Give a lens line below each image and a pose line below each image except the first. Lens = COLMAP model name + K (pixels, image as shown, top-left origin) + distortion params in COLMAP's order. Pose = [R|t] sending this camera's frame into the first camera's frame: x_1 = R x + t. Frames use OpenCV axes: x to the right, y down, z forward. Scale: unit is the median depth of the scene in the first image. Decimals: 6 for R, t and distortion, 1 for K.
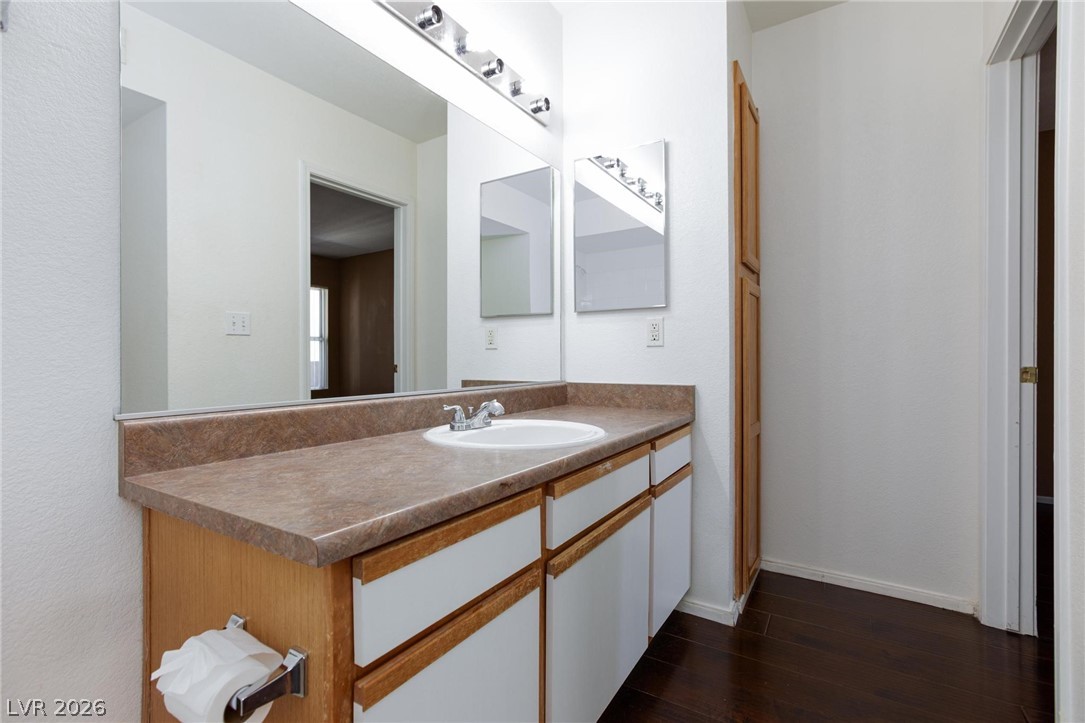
lens RADIAL K [[504.9, 0, 525.8], [0, 504.9, 359.4], [0, 0, 1]] dist [-0.000797, -0.000042]
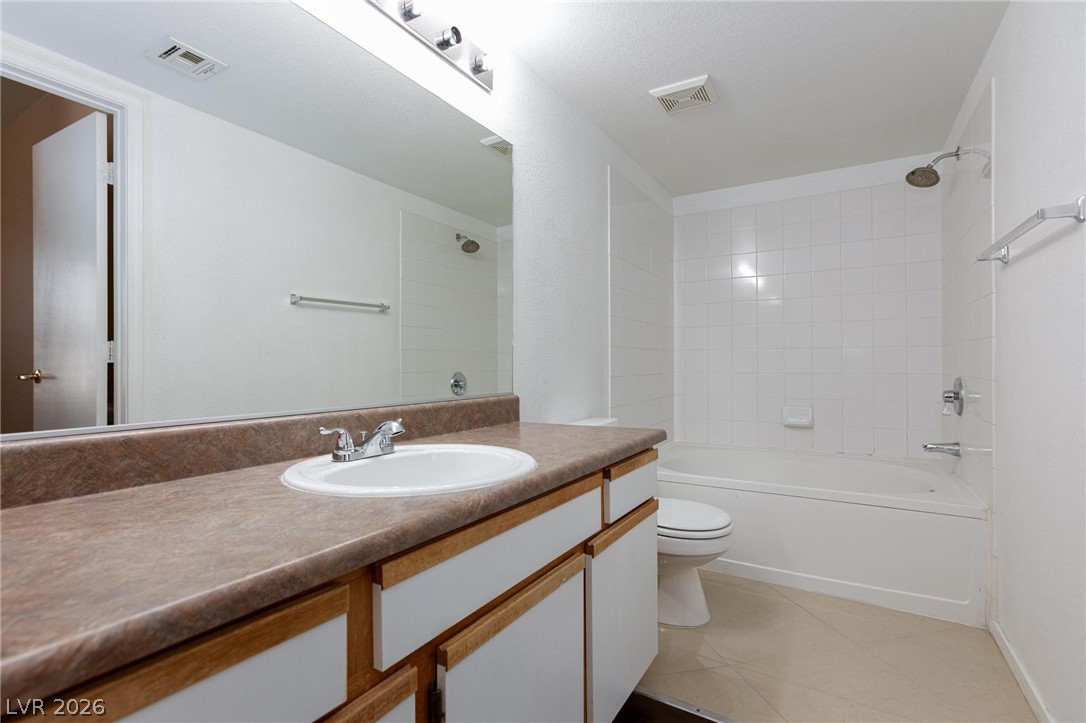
lens RADIAL K [[495.9, 0, 548.5], [0, 495.9, 361.2], [0, 0, 1]] dist [-0.003522, 0.000011]
pose [[0.999348, -0.004866, 0.035780, 0.146199], [0.005211, 0.999941, -0.009540, -0.001017], [-0.035732, 0.009721, 0.999314, 0.241051]]
